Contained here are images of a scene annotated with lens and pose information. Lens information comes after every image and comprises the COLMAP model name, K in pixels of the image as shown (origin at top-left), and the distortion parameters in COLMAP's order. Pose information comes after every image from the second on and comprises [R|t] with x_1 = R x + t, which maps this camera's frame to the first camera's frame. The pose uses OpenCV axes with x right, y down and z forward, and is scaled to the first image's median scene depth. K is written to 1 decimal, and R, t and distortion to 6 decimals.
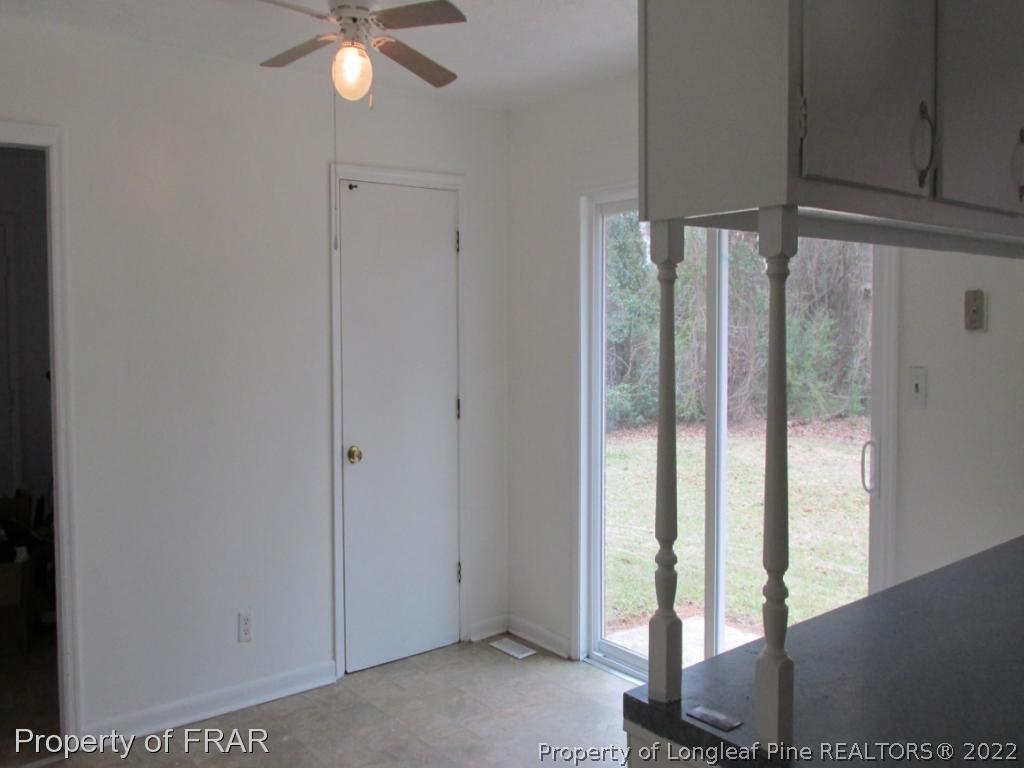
lens RADIAL K [[840.7, 0, 510.8], [0, 840.7, 358.8], [0, 0, 1]] dist [-0.008300, -0.004924]
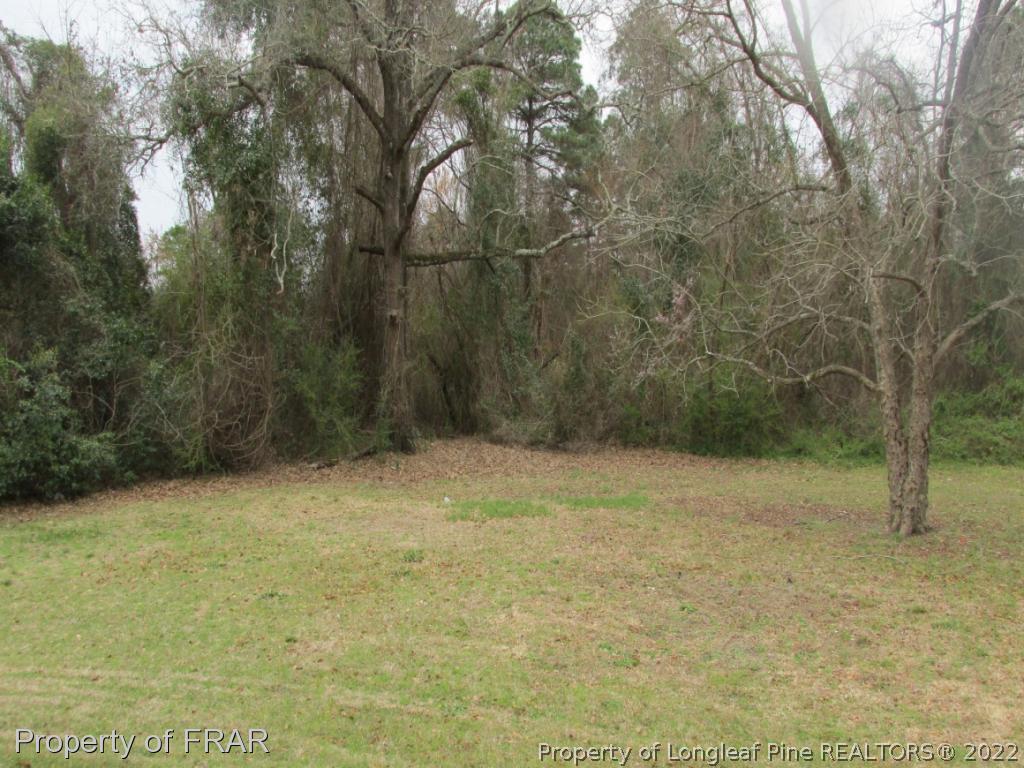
lens RADIAL K [[840.7, 0, 510.8], [0, 840.7, 358.8], [0, 0, 1]] dist [-0.008300, -0.004924]
pose [[0.856031, -0.009073, 0.516844, 0.053016], [0.027481, 0.999231, -0.027975, -0.005680], [-0.516193, 0.038151, 0.855622, 0.132936]]
